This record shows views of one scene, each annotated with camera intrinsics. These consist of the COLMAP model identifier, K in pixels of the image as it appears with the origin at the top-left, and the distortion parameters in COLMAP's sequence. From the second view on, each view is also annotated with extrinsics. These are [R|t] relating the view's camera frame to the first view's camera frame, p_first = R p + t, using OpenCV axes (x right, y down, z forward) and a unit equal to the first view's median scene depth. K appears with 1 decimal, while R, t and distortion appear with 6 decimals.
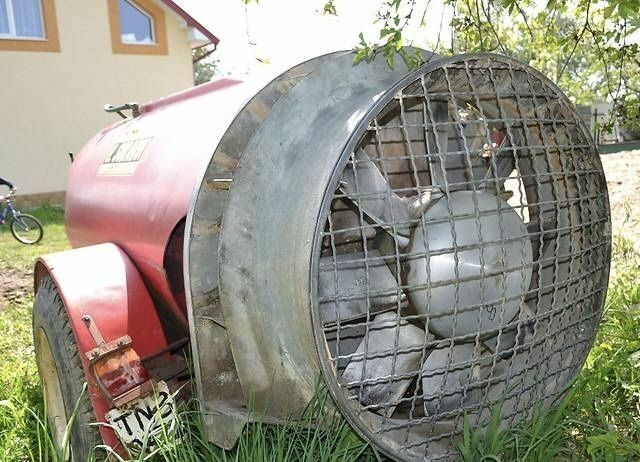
lens RADIAL K [[620.3, 0, 320.7], [0, 620.3, 243.9], [0, 0, 1]] dist [-0.005783, -0.002293]
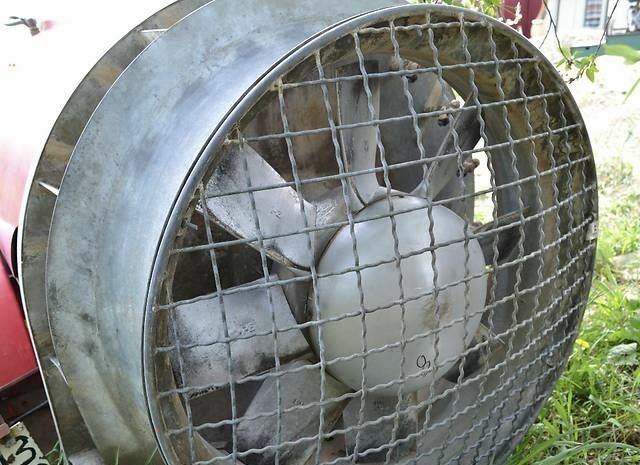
lens RADIAL K [[620.3, 0, 320.7], [0, 620.3, 245.4], [0, 0, 1]] dist [-0.005783, -0.002293]
pose [[0.999996, -0.001225, 0.002558, 0.143475], [0.000718, 0.981883, 0.189486, -0.168469], [-0.002744, -0.189483, 0.981880, 0.284739]]
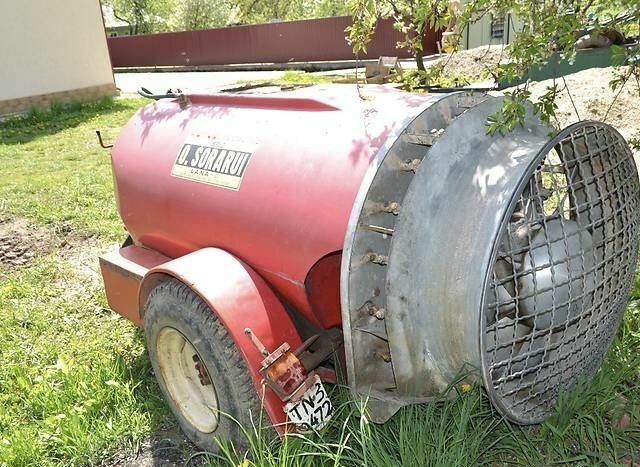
lens RADIAL K [[624.1, 0, 319.4], [0, 624.1, 237.9], [0, 0, 1]] dist [-0.002365, -0.000757]
pose [[0.987365, -0.072352, 0.140984, -0.447251], [0.047669, 0.984086, 0.171180, -0.297204], [-0.151125, -0.162297, 0.975100, -0.215641]]
